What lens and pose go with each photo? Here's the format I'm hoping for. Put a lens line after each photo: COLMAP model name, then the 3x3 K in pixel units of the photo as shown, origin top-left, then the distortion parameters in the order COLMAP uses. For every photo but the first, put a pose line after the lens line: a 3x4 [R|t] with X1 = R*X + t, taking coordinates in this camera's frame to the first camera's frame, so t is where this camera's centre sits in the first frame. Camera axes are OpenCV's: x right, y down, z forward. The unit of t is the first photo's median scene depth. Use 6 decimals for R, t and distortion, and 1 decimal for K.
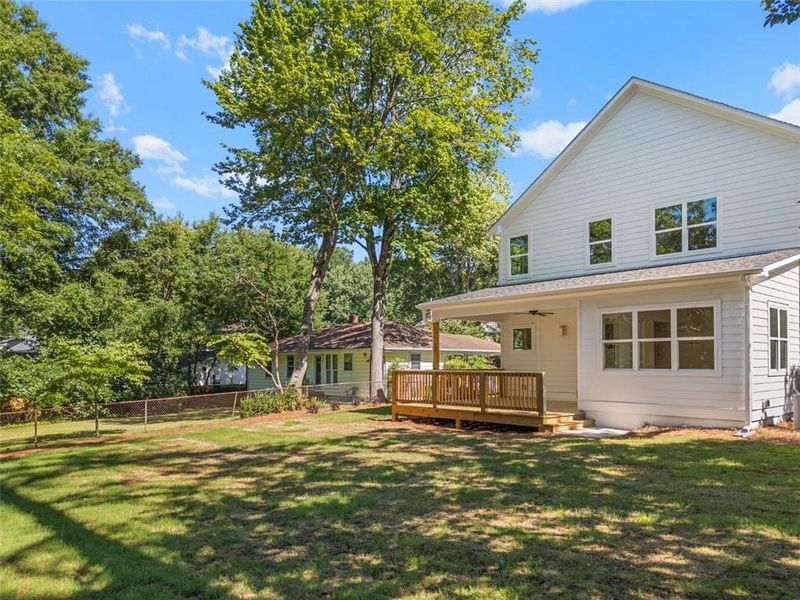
lens RADIAL K [[558.7, 0, 413.4], [0, 558.7, 354.8], [0, 0, 1]] dist [0.090734, -0.105966]
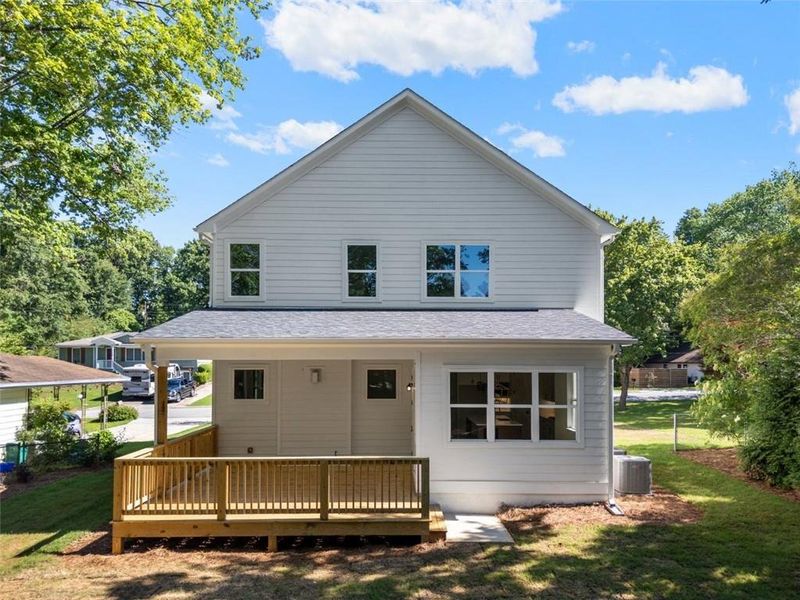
lens RADIAL K [[574.8, 0, 405.4], [0, 574.8, 350.8], [0, 0, 1]] dist [0.068997, -0.070203]
pose [[0.691083, 0.020278, 0.722491, -0.252509], [-0.013356, 0.999794, -0.015286, -0.073028], [-0.722652, 0.000914, 0.691211, 0.381643]]
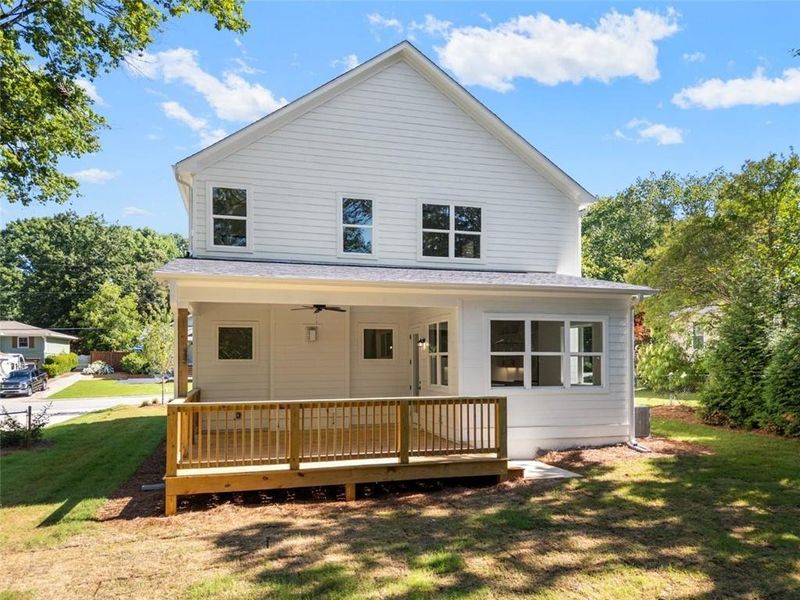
lens RADIAL K [[566.3, 0, 407.7], [0, 566.3, 348.2], [0, 0, 1]] dist [0.063548, -0.058418]
pose [[0.484725, 0.021631, 0.874399, -0.354733], [-0.009458, 0.999765, -0.019489, -0.011763], [-0.874615, 0.001177, 0.484816, 0.573561]]
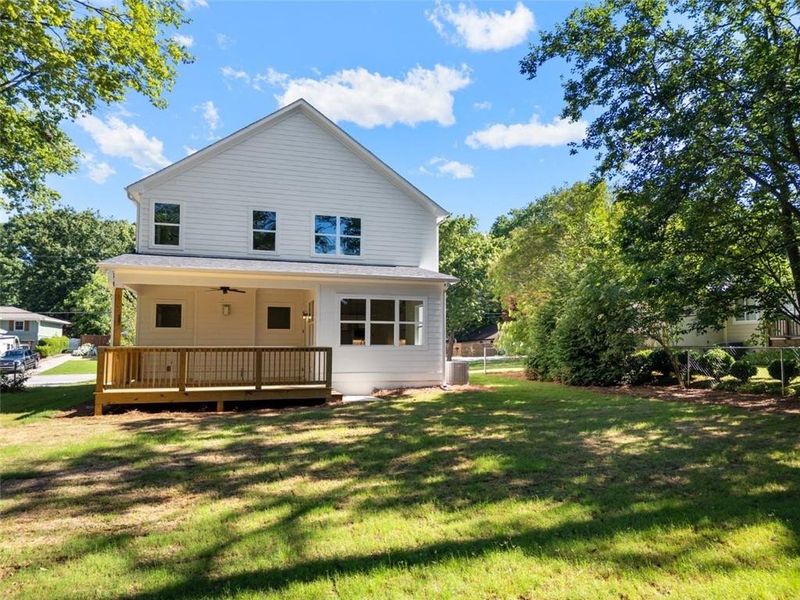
lens RADIAL K [[541.5, 0, 397.6], [0, 541.5, 309.7], [0, 0, 1]] dist [0.080593, -0.080583]
pose [[0.476860, 0.068331, 0.876319, -0.483943], [-0.014745, 0.997455, -0.069752, 0.023098], [-0.878856, 0.020341, 0.476654, 0.288581]]
